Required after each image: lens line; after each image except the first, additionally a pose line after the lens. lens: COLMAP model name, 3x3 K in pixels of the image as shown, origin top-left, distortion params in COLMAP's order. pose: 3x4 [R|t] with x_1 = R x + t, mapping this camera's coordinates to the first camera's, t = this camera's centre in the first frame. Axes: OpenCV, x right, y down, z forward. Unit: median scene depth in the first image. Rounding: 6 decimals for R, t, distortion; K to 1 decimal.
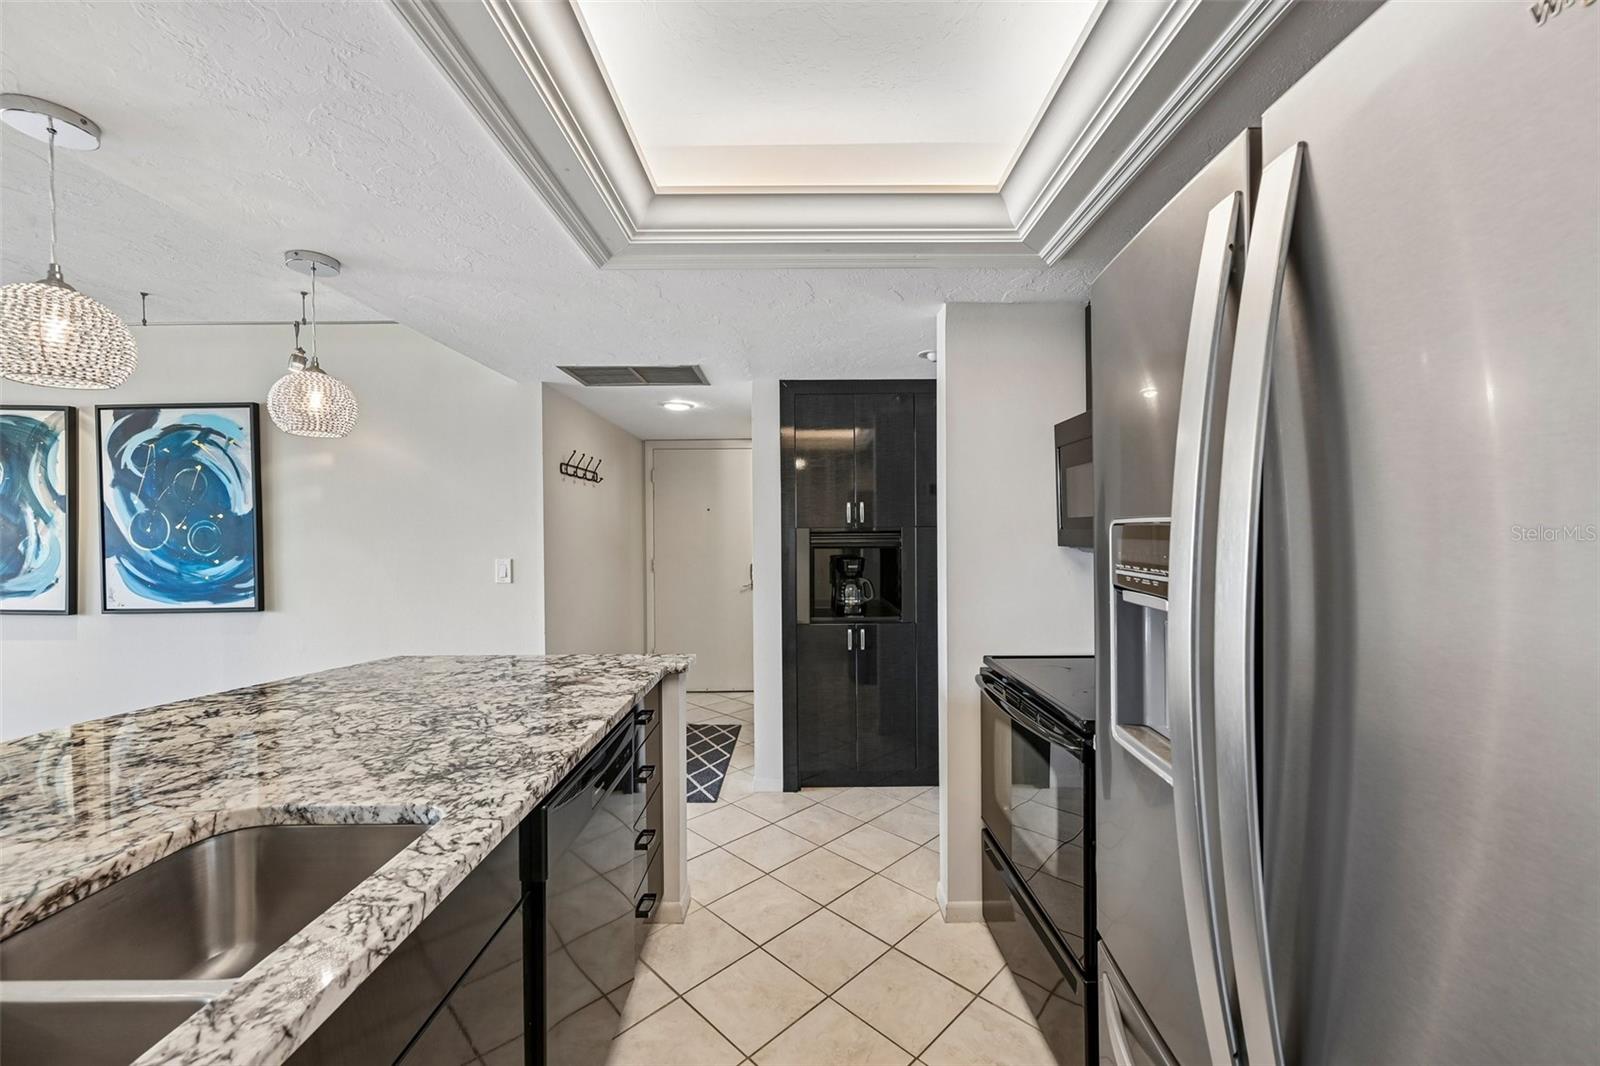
lens RADIAL K [[653.1, 0, 811.8], [0, 653.1, 540.8], [0, 0, 1]] dist [0.001670, 0.000439]
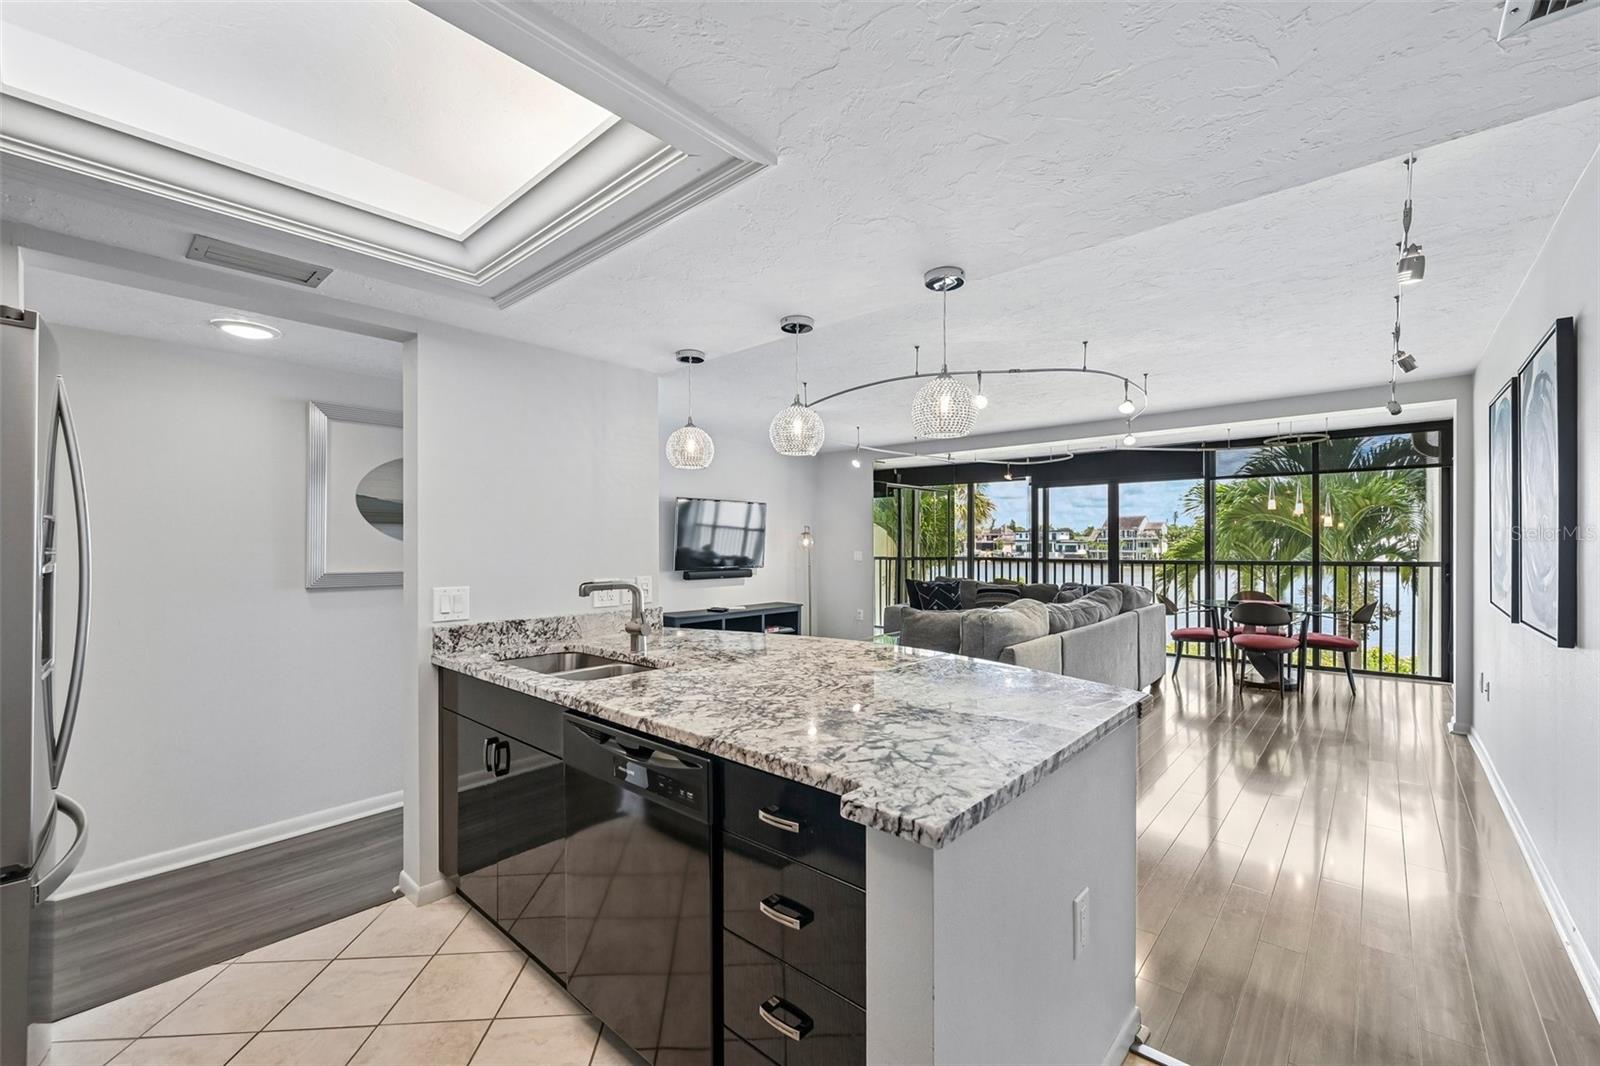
lens RADIAL K [[653.1, 0, 797.8], [0, 653.1, 541.4], [0, 0, 1]] dist [0.001670, 0.000439]
pose [[-0.674798, 0.006088, -0.737977, 0.183012], [-0.005358, 0.999899, 0.013149, 0.000361], [0.737983, 0.012827, -0.674697, 1.371777]]
